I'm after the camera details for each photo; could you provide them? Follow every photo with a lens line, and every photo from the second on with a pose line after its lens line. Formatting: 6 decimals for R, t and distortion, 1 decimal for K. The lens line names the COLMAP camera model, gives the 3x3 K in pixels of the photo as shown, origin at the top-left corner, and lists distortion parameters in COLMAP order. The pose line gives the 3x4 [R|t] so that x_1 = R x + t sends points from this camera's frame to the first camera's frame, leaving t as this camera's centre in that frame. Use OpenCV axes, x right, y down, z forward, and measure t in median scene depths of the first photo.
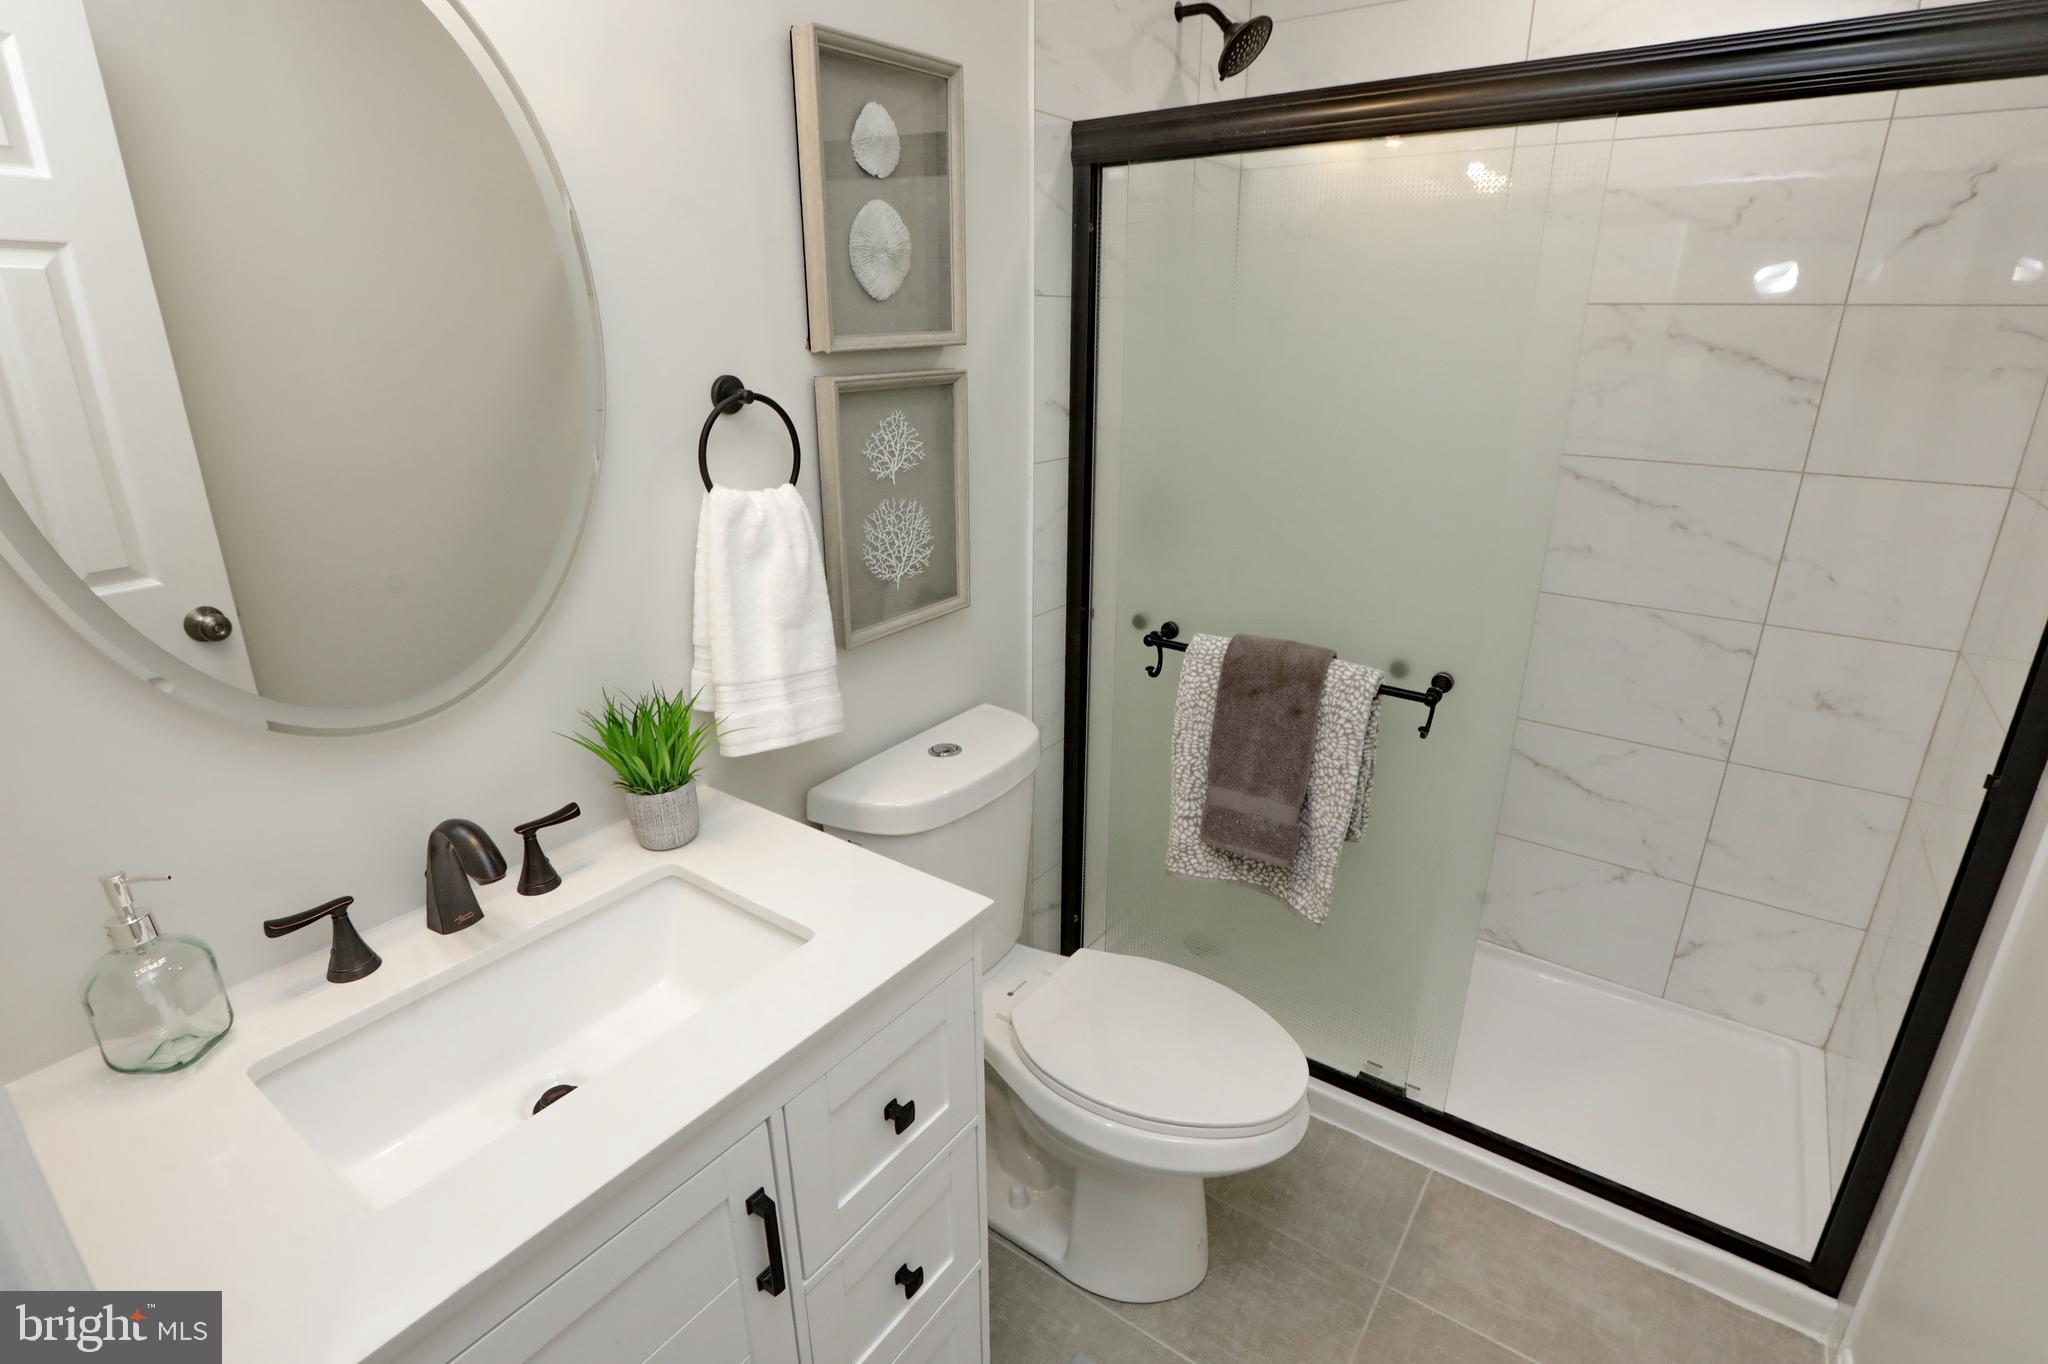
lens RADIAL K [[971.7, 0, 1023.8], [0, 971.7, 683.7], [0, 0, 1]] dist [-0.026830, 0.006980]
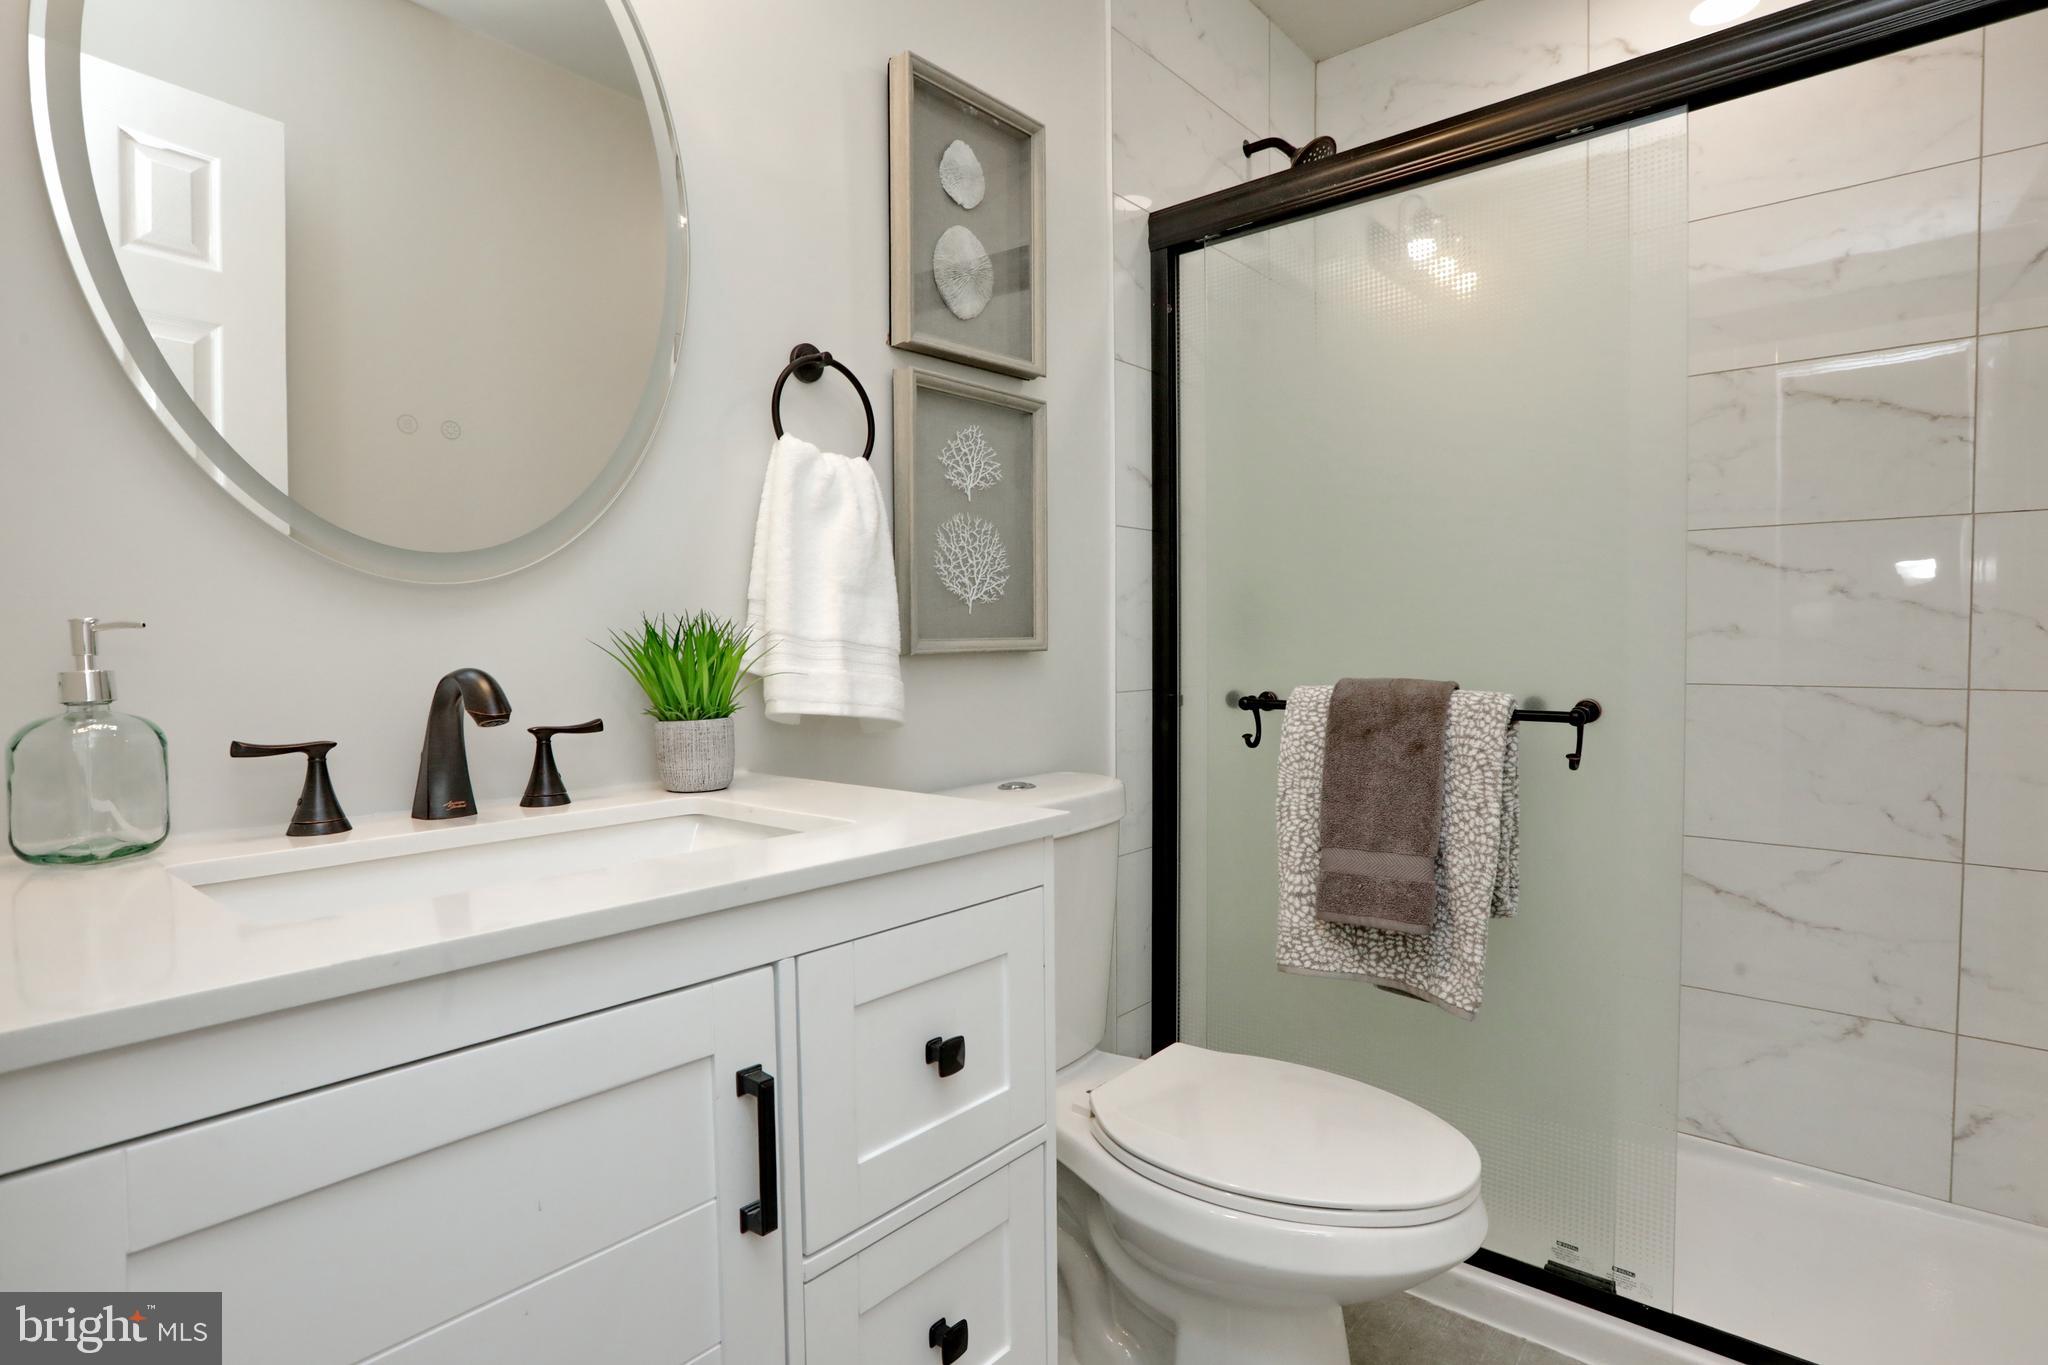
lens RADIAL K [[1020.9, 0, 1029.4], [0, 1020.9, 685.7], [0, 0, 1]] dist [-0.019702, 0.009338]
pose [[0.997182, -0.004008, -0.074917, 0.001090], [-0.018343, 0.955239, -0.295267, 0.242066], [0.072747, 0.295809, 0.952473, 0.083440]]
